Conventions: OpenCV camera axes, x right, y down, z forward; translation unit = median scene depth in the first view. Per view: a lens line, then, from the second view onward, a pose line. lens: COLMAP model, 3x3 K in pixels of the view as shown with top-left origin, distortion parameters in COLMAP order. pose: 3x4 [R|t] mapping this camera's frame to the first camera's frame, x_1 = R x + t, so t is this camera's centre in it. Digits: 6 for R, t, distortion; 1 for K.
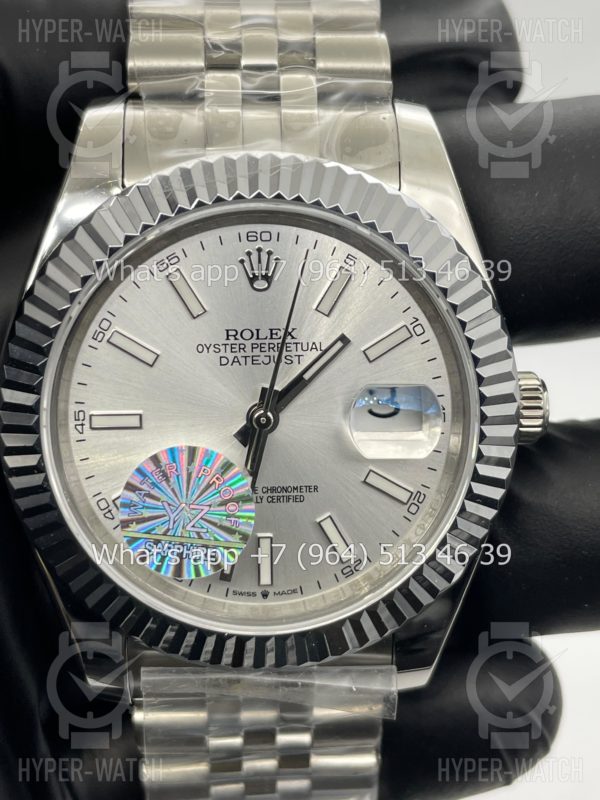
lens RADIAL K [[1269.9, 0, 301.7], [0, 1269.9, 405.8], [0, 0, 1]] dist [0.241464, 0.000000]
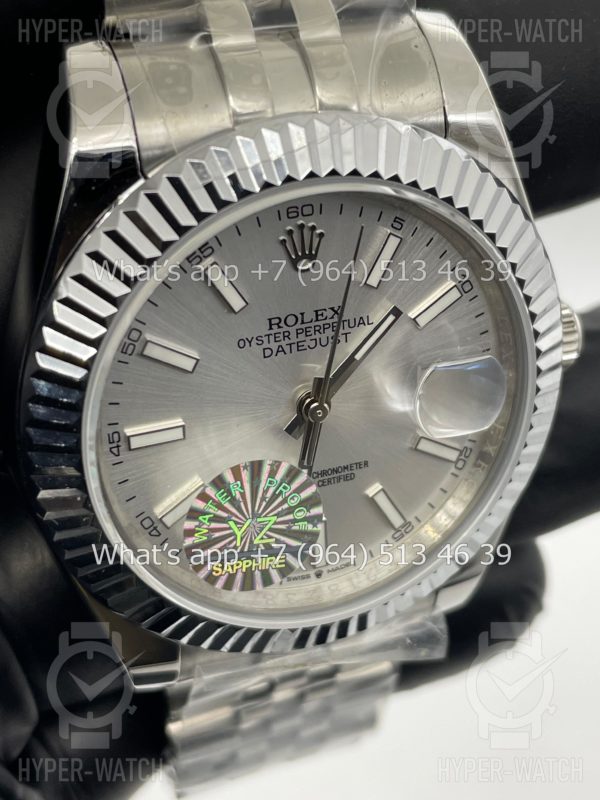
lens RADIAL K [[1269.9, 0, 302.3], [0, 1269.9, 393.6], [0, 0, 1]] dist [0.241464, 0.000000]
pose [[0.948712, -0.158796, 0.273365, -0.284931], [0.071410, 0.949988, 0.304013, -0.275490], [-0.307970, -0.268900, 0.912605, 0.177967]]
